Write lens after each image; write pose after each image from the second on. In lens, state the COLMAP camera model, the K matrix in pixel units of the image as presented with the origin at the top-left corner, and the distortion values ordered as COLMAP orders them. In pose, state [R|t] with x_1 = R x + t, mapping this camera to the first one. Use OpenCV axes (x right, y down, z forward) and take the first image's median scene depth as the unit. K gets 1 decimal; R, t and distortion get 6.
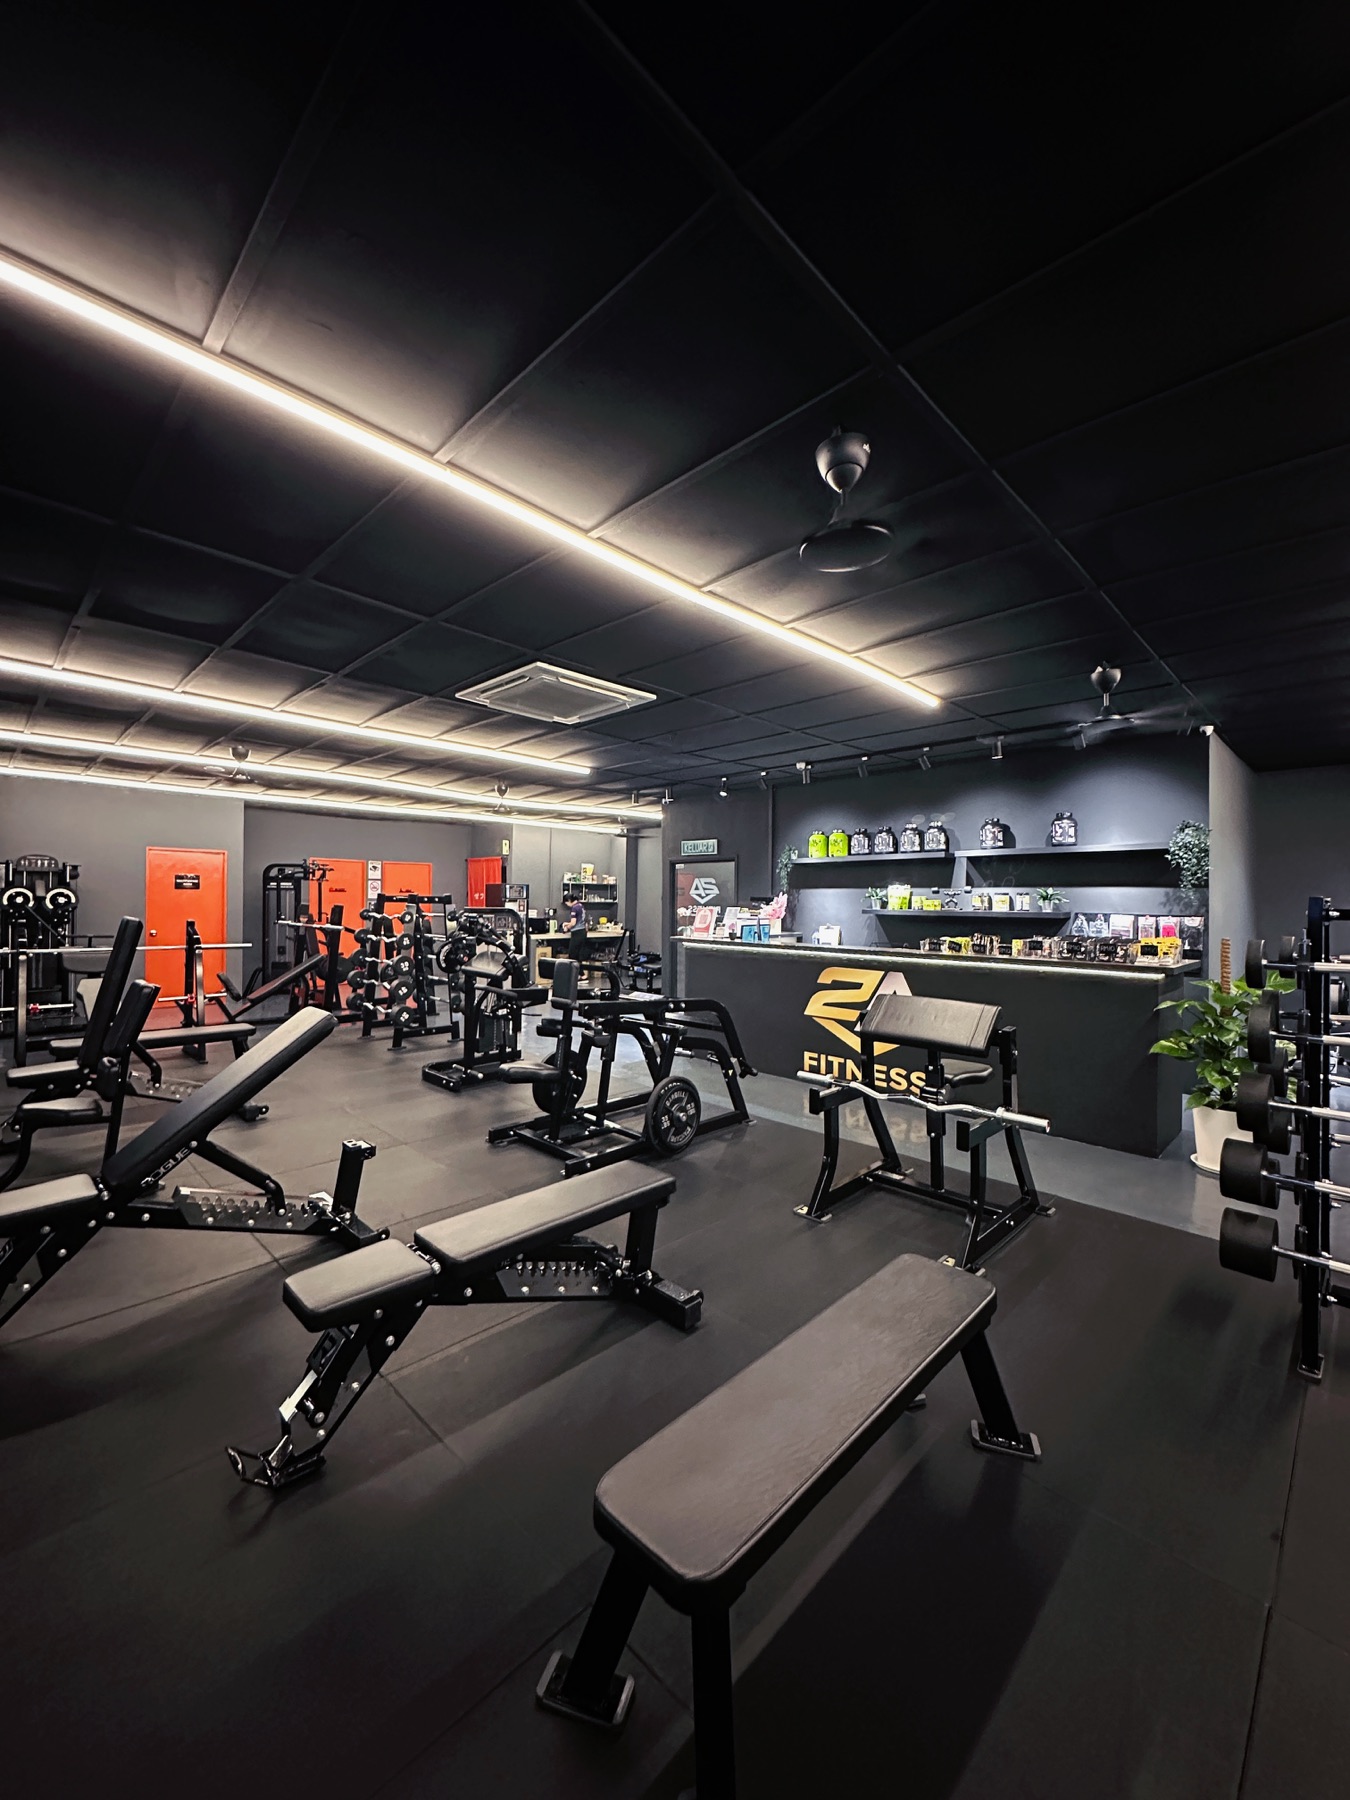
lens RADIAL K [[718.2, 0, 675.0], [0, 718.2, 900.0], [0, 0, 1]] dist [-0.008133, 0.000017]
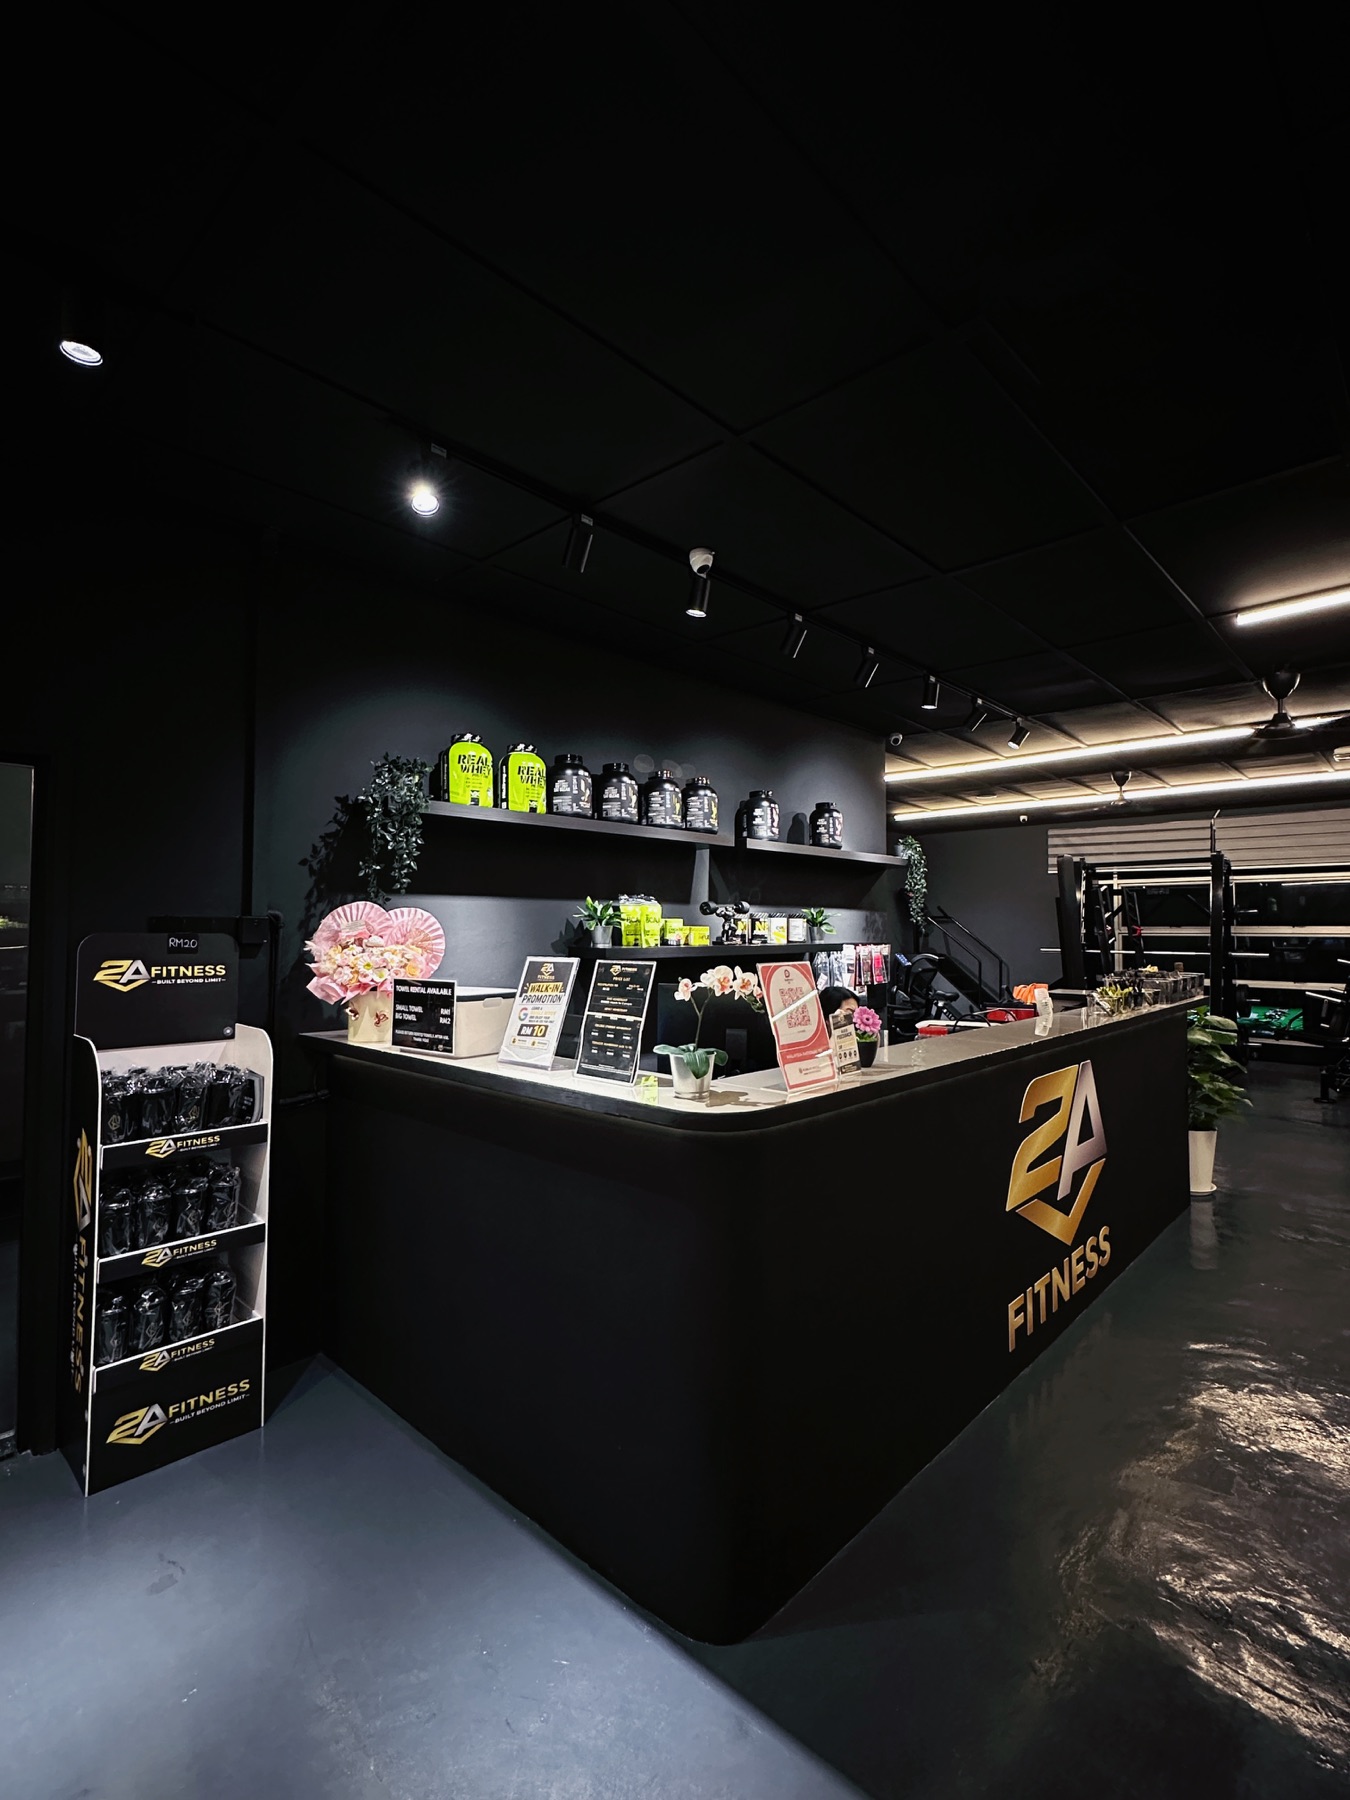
lens RADIAL K [[845.7, 0, 675.0], [0, 845.7, 900.0], [0, 0, 1]] dist [-0.003516, 0.000491]
pose [[-0.023877, 0.026406, 0.999366, -0.256926], [-0.001390, 0.999649, -0.026447, -0.002516], [-0.999714, -0.002020, -0.023831, 1.051065]]
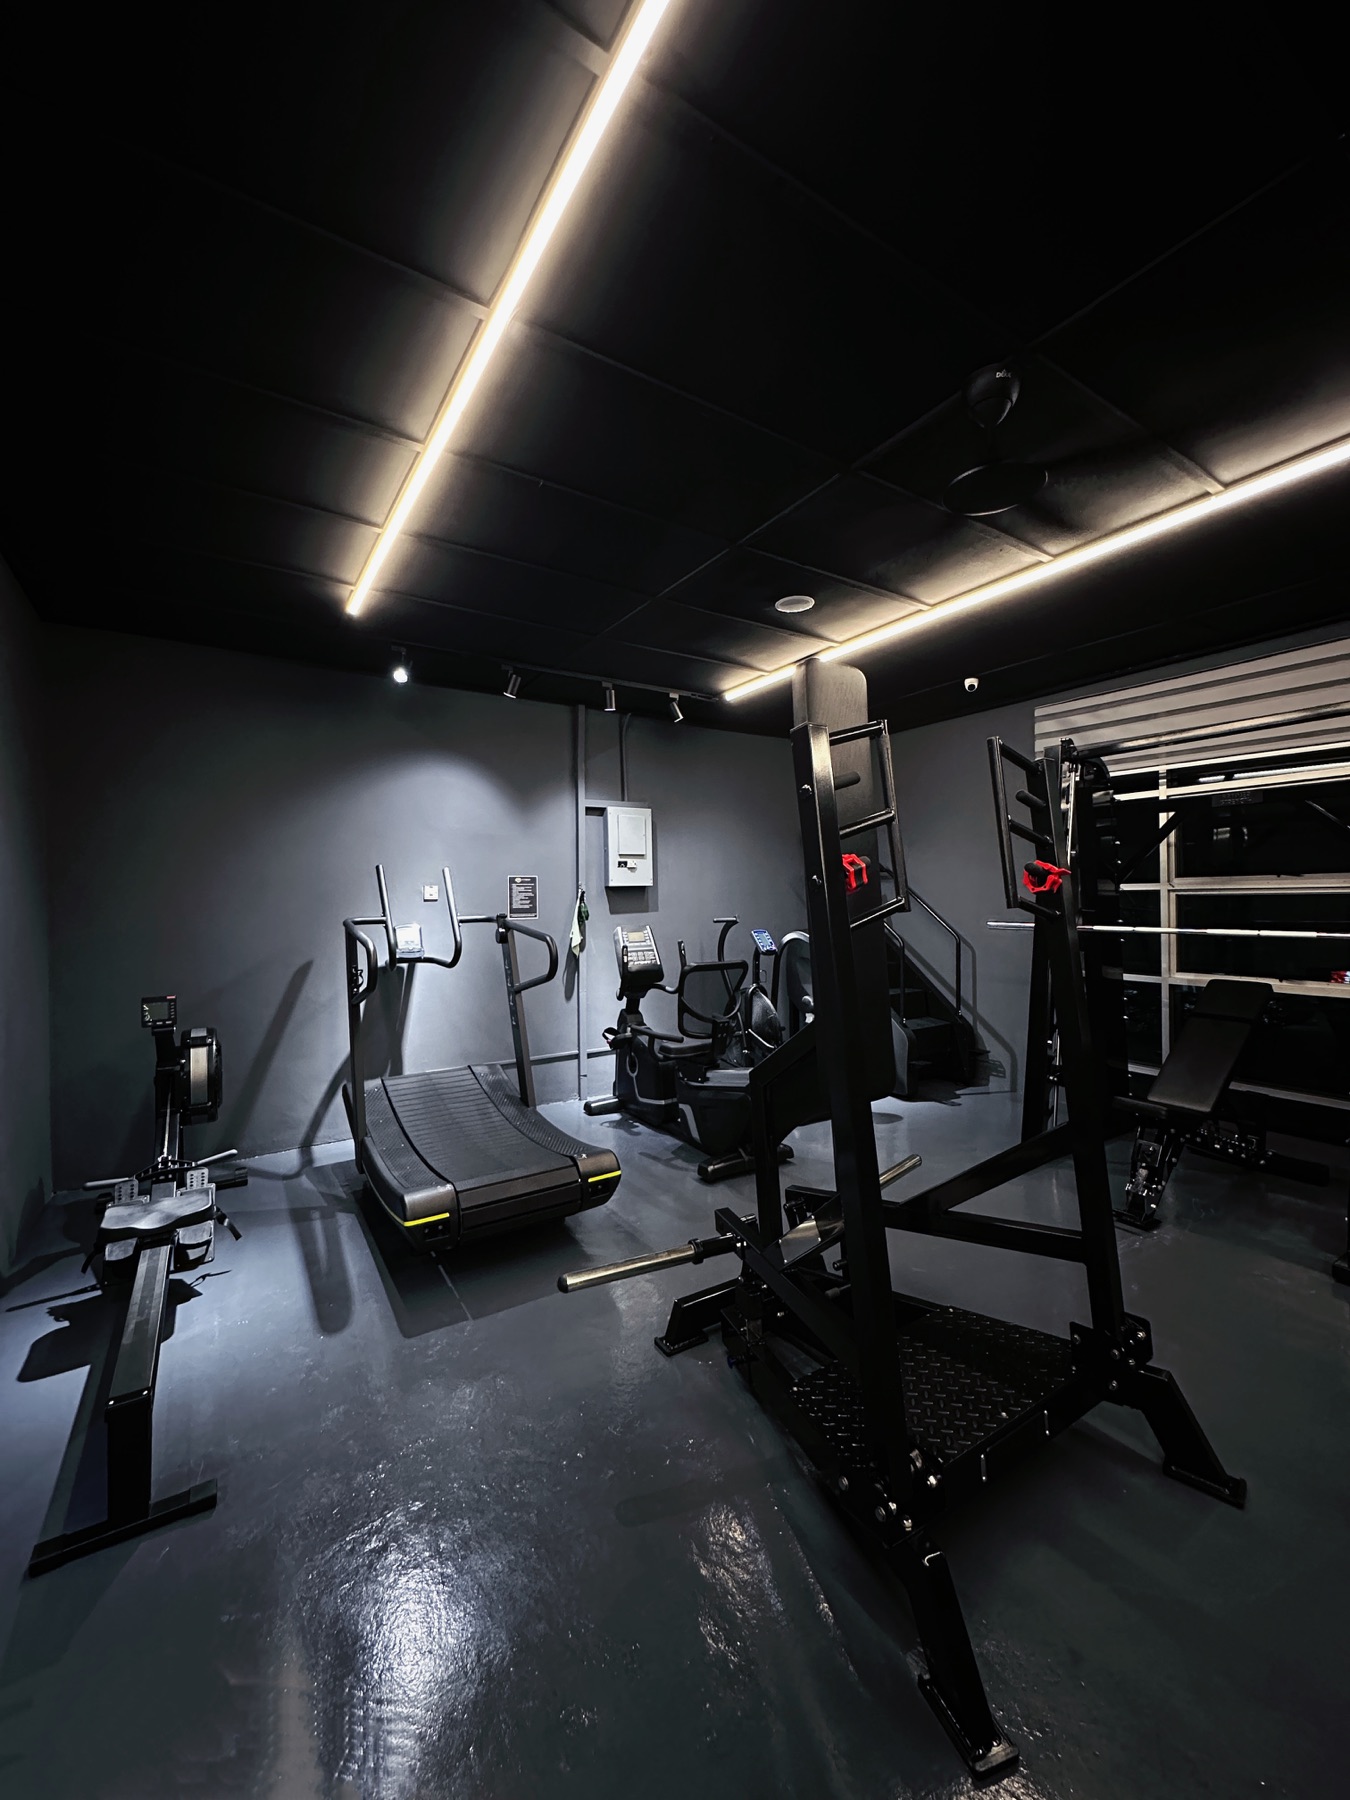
lens RADIAL K [[718.2, 0, 675.0], [0, 718.2, 900.0], [0, 0, 1]] dist [-0.008133, 0.000017]
pose [[0.221241, -0.012285, 0.975142, 0.471171], [0.016426, 0.999826, 0.008869, 0.011938], [-0.975081, 0.014056, 0.221404, 0.529823]]
